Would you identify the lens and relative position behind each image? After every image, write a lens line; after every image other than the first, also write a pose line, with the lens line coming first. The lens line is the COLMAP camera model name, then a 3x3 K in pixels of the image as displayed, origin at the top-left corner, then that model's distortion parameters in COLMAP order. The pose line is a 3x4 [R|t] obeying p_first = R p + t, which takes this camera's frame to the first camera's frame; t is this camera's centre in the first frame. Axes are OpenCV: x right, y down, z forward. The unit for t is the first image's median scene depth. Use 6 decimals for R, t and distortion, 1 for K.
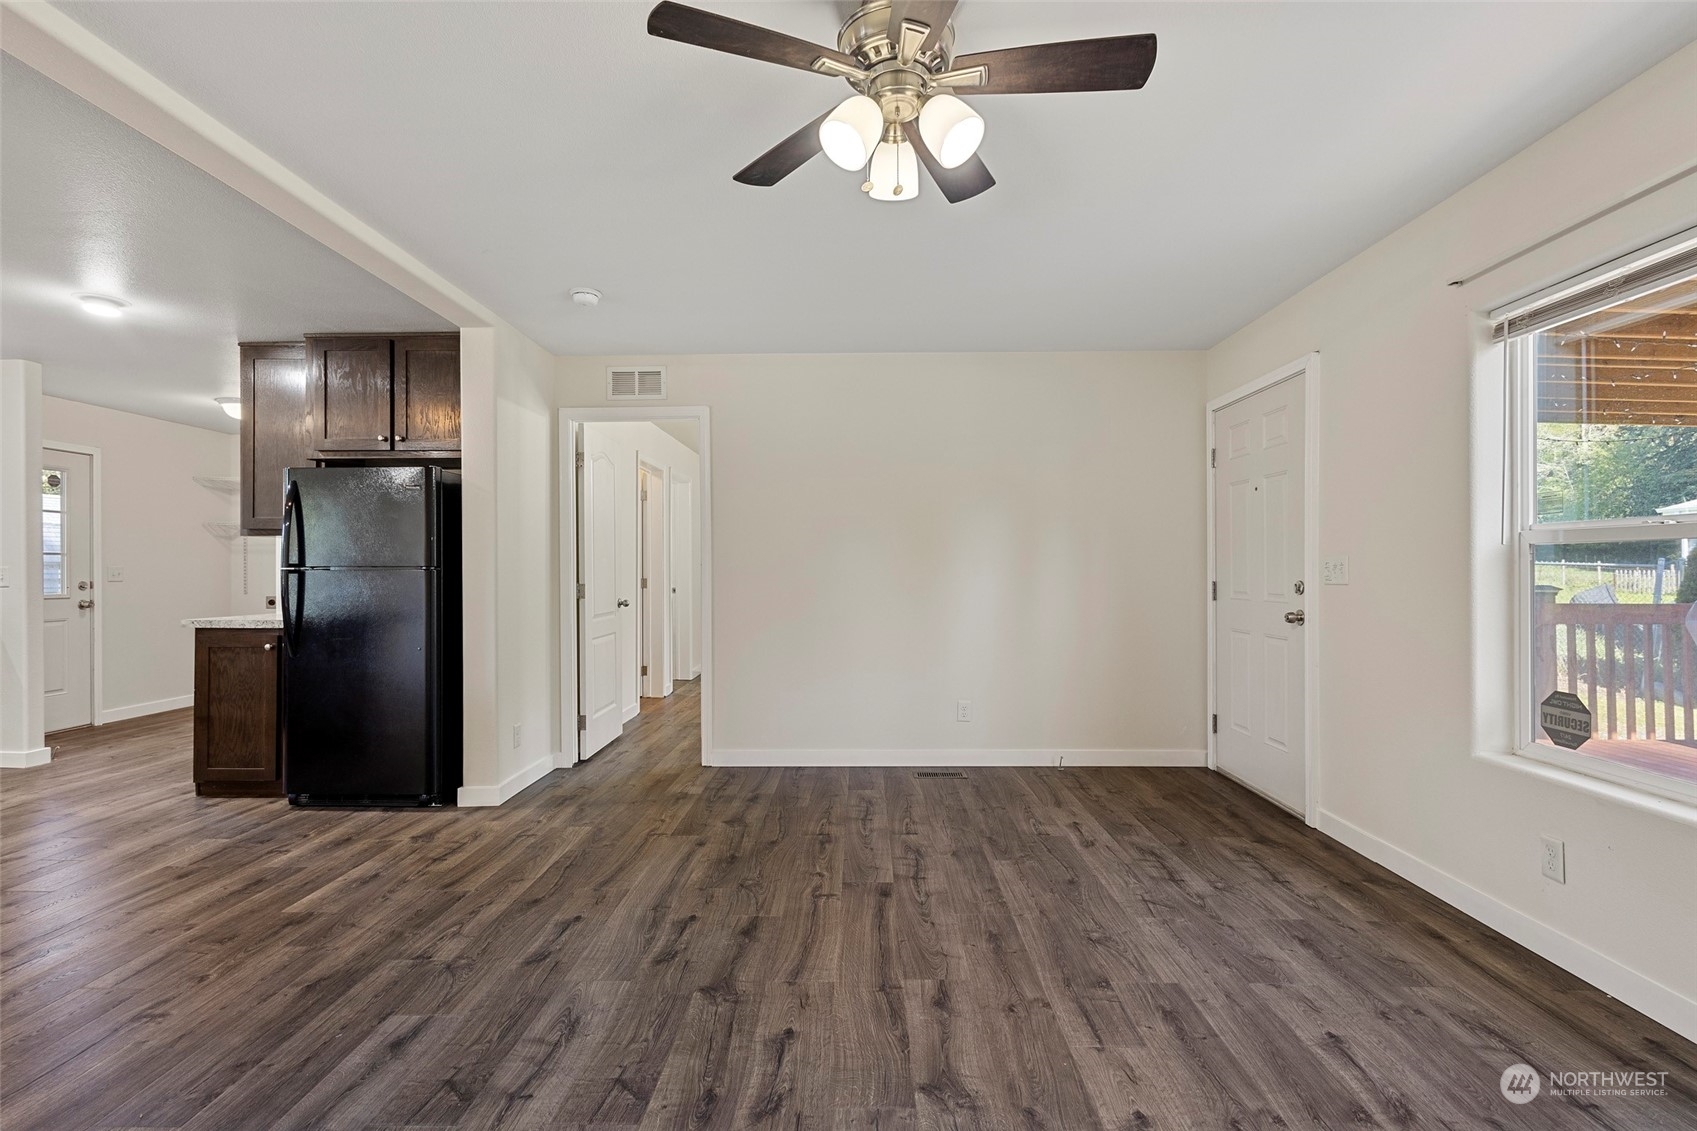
lens RADIAL K [[776.6, 0, 844.7], [0, 776.6, 572.7], [0, 0, 1]] dist [0.011604, -0.003252]
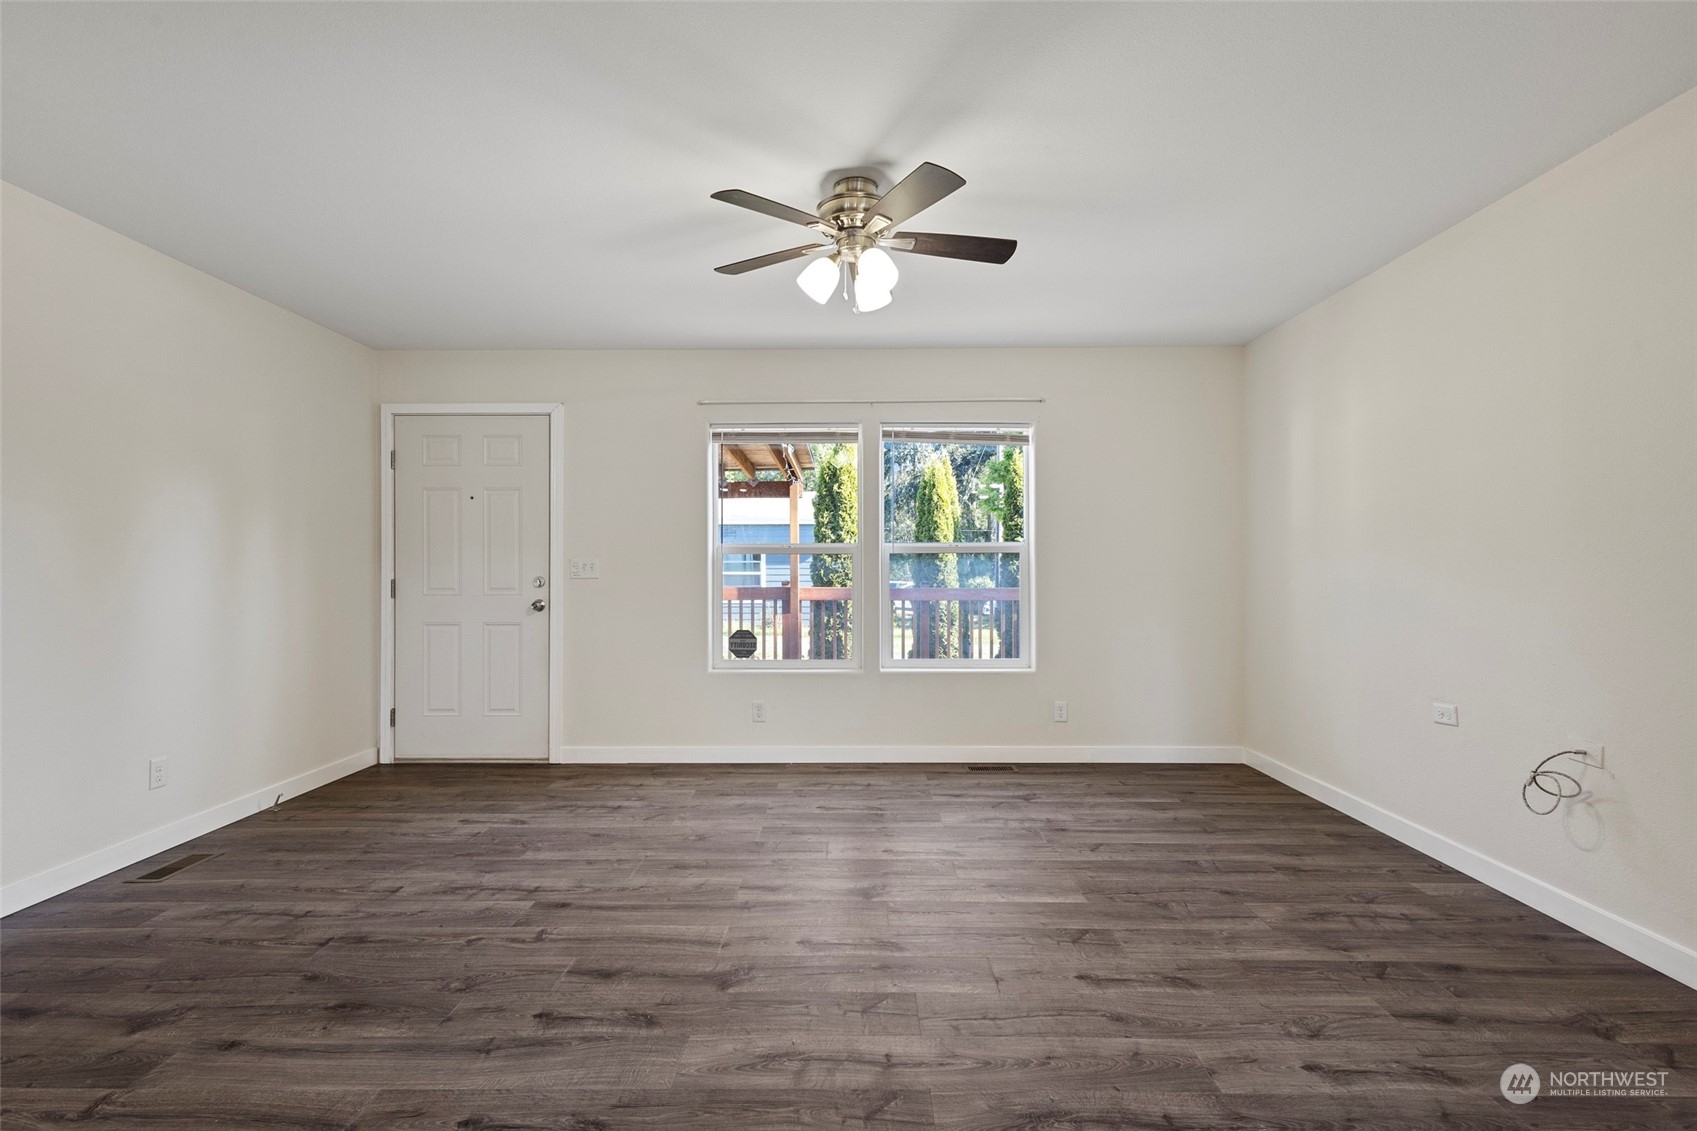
lens RADIAL K [[776.6, 0, 847.6], [0, 776.6, 578.3], [0, 0, 1]] dist [0.011604, -0.003252]
pose [[-0.002519, -0.012721, 0.999916, -0.905049], [0.005983, 0.999901, 0.012736, 0.000137], [-0.999979, 0.006015, -0.002442, 0.649612]]
